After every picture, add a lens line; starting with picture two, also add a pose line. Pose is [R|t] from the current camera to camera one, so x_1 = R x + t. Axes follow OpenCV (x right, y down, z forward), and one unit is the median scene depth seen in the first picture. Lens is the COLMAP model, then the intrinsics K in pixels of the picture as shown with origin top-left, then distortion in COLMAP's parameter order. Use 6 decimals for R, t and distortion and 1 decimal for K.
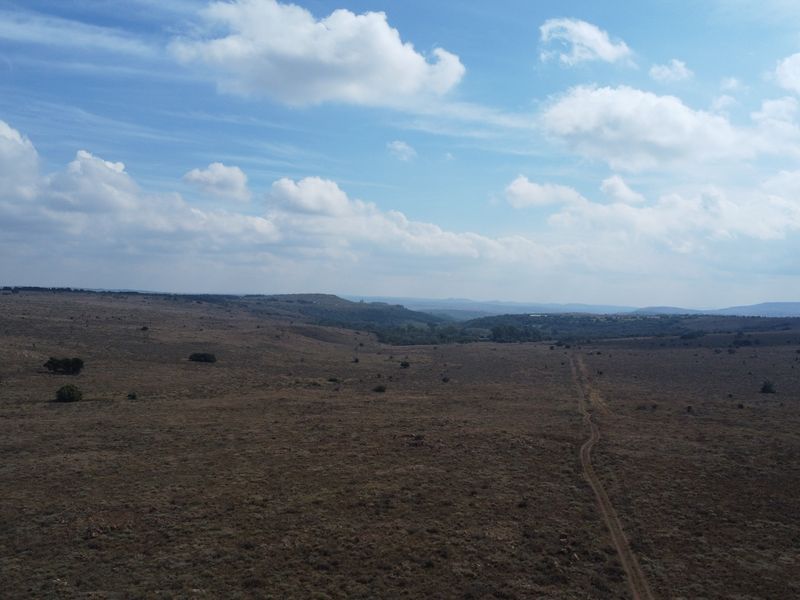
lens RADIAL K [[571.4, 0, 400.0], [0, 571.4, 300.0], [0, 0, 1]] dist [0.004256, -0.000112]
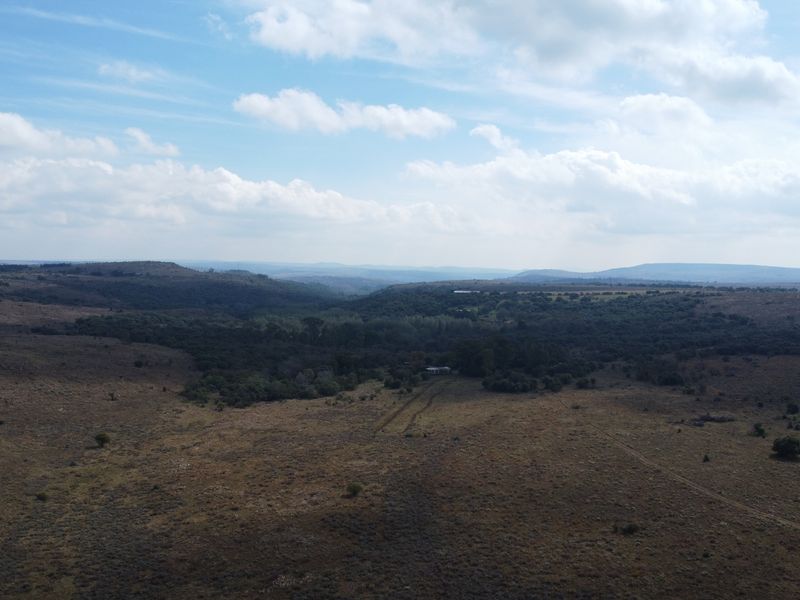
lens RADIAL K [[571.4, 0, 400.0], [0, 571.4, 300.0], [0, 0, 1]] dist [0.004256, -0.000112]
pose [[0.974362, -0.027138, 0.223343, 0.006125], [0.013028, 0.997839, 0.064408, -0.003466], [-0.224608, -0.059847, 0.972610, 0.159986]]
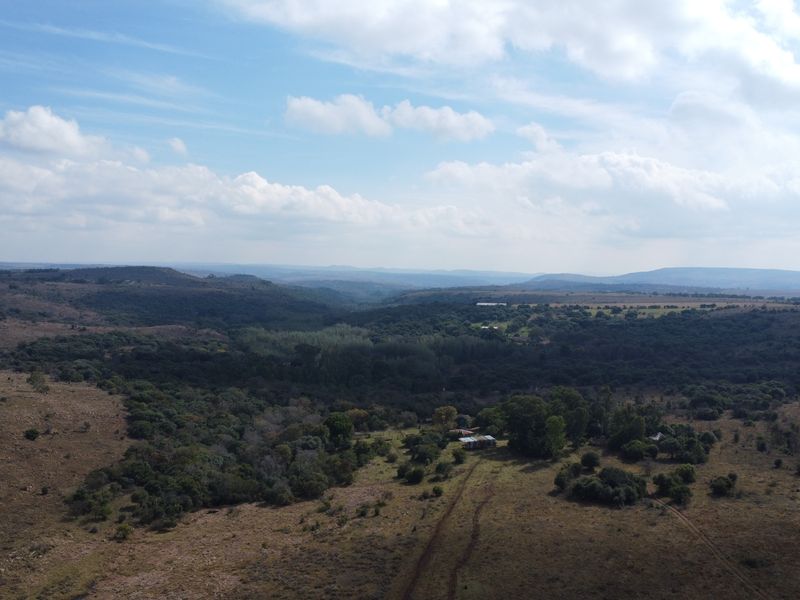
lens RADIAL K [[571.4, 0, 400.0], [0, 571.4, 300.0], [0, 0, 1]] dist [0.004256, -0.000112]
pose [[0.979115, -0.022152, 0.202099, 0.015836], [0.010282, 0.998170, 0.059596, -0.006772], [-0.203049, -0.056273, 0.977550, 0.208981]]
